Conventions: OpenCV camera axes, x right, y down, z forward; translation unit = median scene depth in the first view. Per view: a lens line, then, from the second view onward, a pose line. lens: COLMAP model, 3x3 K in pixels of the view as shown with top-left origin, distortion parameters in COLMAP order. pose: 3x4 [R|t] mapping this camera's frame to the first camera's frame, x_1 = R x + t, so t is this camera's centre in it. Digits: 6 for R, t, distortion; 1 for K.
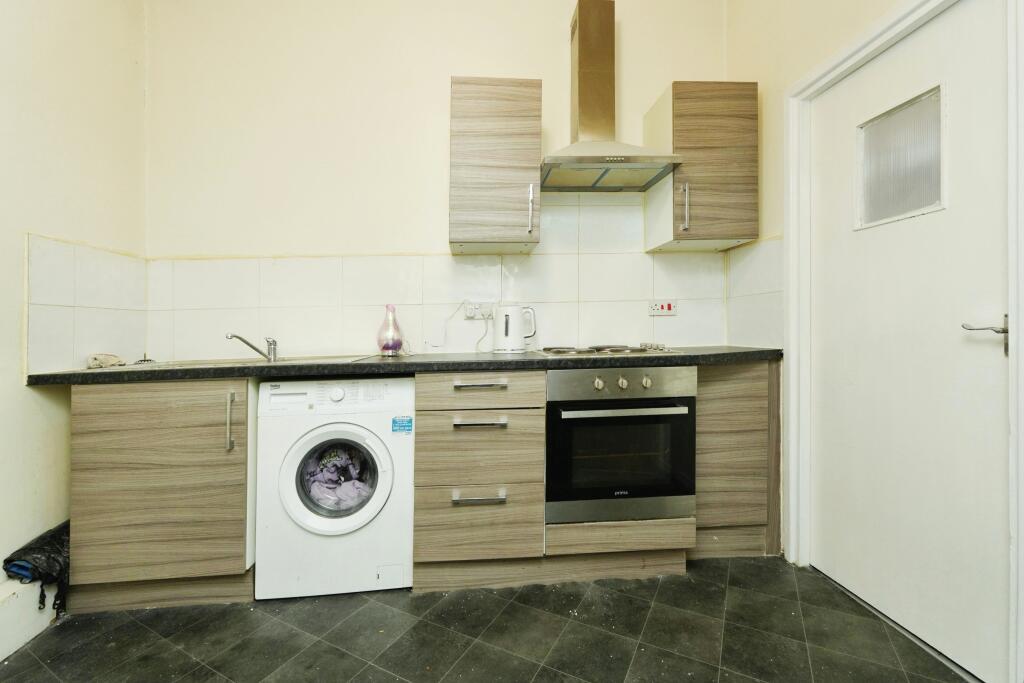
lens RADIAL K [[442.3, 0, 519.8], [0, 442.3, 316.3], [0, 0, 1]] dist [0.000614, -0.000070]
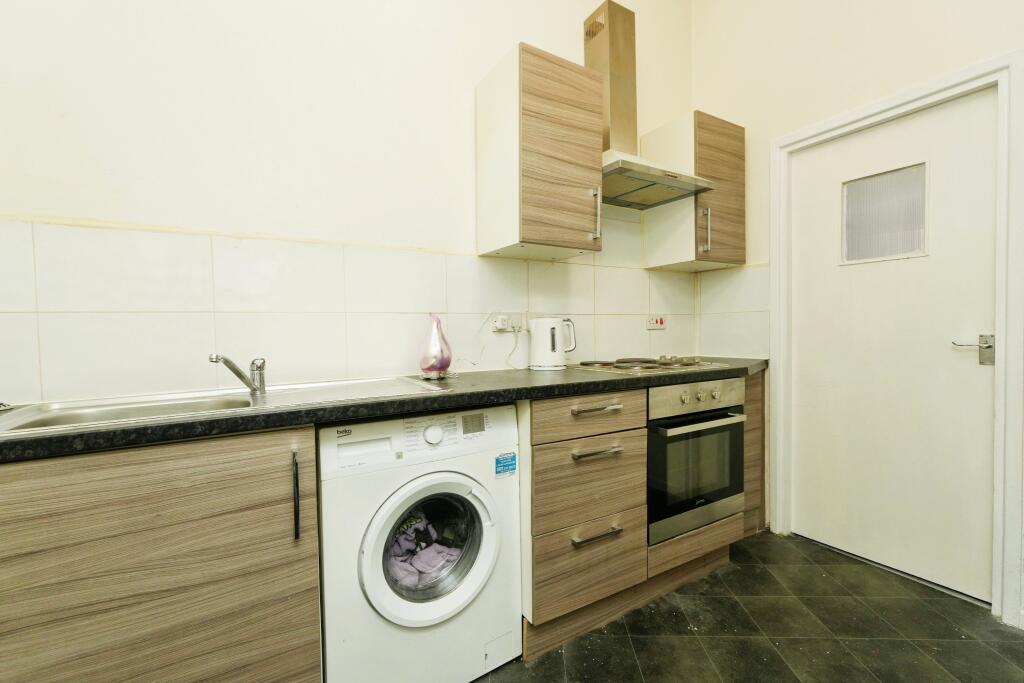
lens RADIAL K [[430.2, 0, 511.8], [0, 430.2, 338.6], [0, 0, 1]] dist [0.001231, -0.000209]
pose [[0.895413, -0.001006, 0.445235, -0.622391], [-0.014831, 0.999375, 0.032084, -0.009879], [-0.444989, -0.035332, 0.894839, 0.305523]]
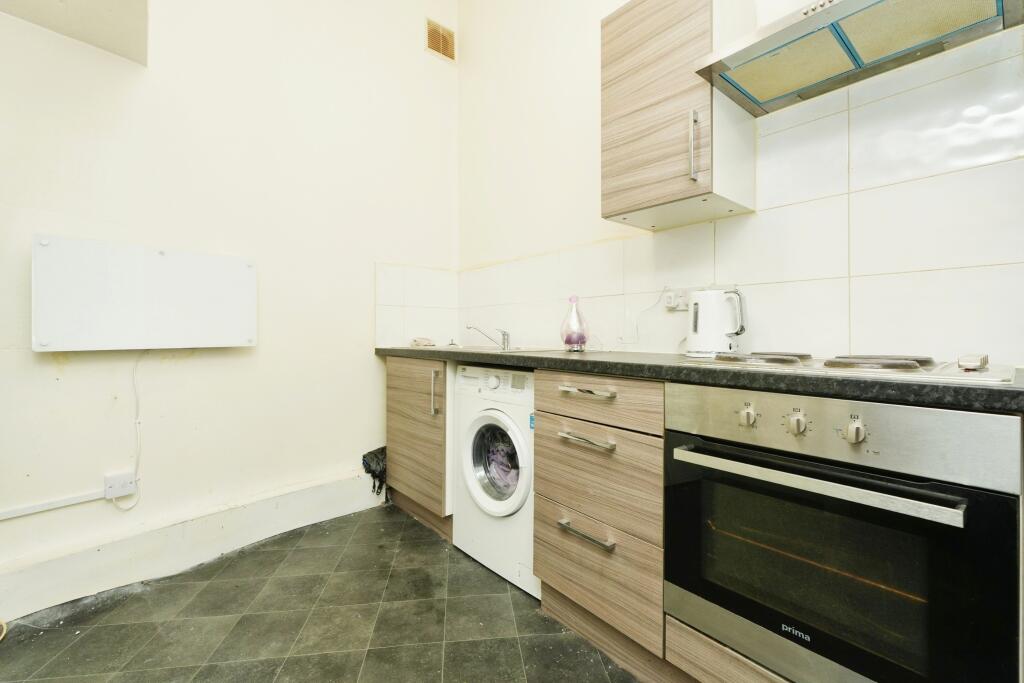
lens RADIAL K [[435.1, 0, 515.9], [0, 435.1, 325.2], [0, 0, 1]] dist [0.001079, -0.000086]
pose [[0.590563, 0.008929, -0.806942, 0.452943], [0.002836, 0.999910, 0.013139, 0.027549], [0.806987, -0.010048, 0.590484, 0.434448]]
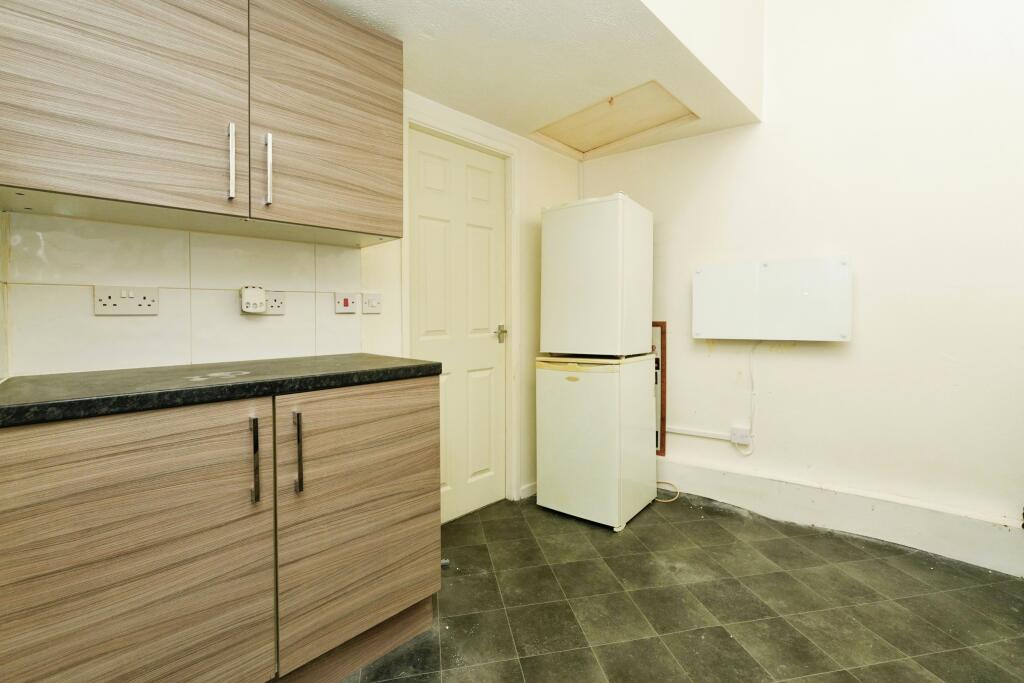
lens RADIAL K [[435.1, 0, 515.9], [0, 435.1, 325.2], [0, 0, 1]] dist [0.001079, -0.000086]
pose [[-0.756167, 0.034510, -0.653469, 0.559618], [0.028915, 0.999395, 0.019320, 0.001983], [0.653740, -0.004286, -0.756707, 0.880254]]
